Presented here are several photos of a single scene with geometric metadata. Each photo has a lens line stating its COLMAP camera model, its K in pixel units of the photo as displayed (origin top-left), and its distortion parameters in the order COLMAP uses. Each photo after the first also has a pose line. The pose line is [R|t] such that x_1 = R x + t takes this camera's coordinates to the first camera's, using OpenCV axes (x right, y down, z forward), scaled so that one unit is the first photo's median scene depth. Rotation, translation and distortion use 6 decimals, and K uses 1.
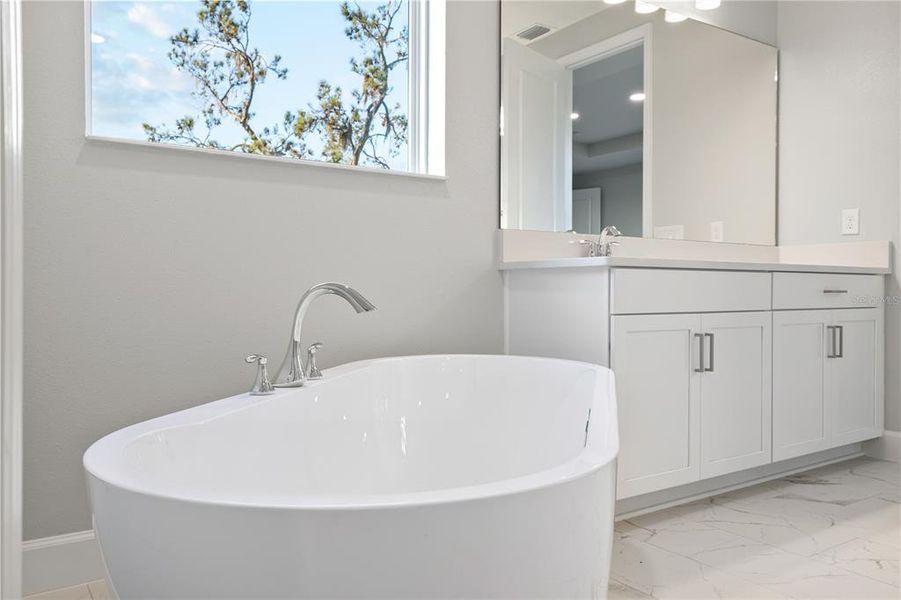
lens RADIAL K [[734.3, 0, 451.6], [0, 734.3, 315.0], [0, 0, 1]] dist [0.005629, 0.006291]
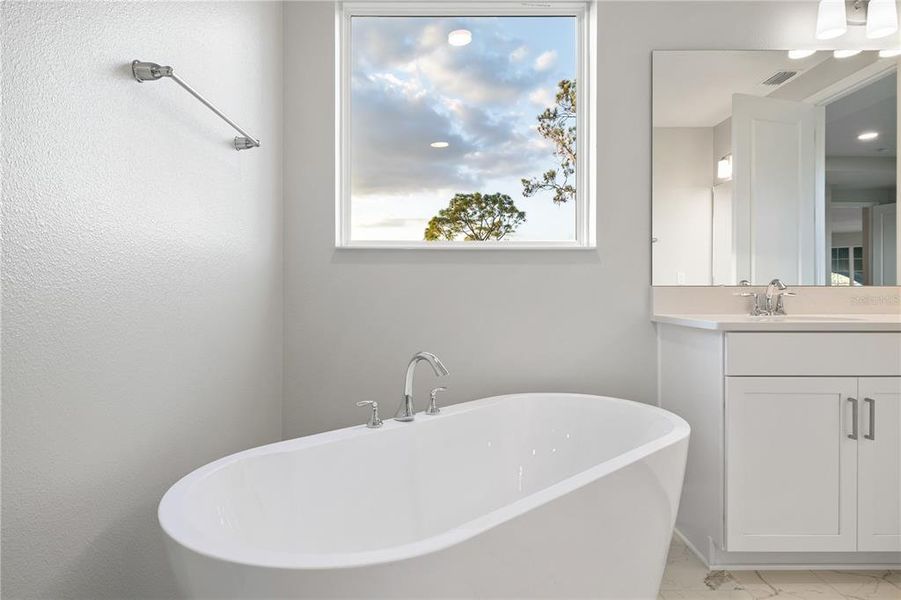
lens RADIAL K [[561.4, 0, 447.2], [0, 561.4, 289.3], [0, 0, 1]] dist [-0.000223, -0.000551]
pose [[0.808380, 0.005944, -0.588630, 0.204754], [-0.013381, 0.999876, -0.008280, -0.063108], [0.588508, 0.014569, 0.808360, 0.055843]]
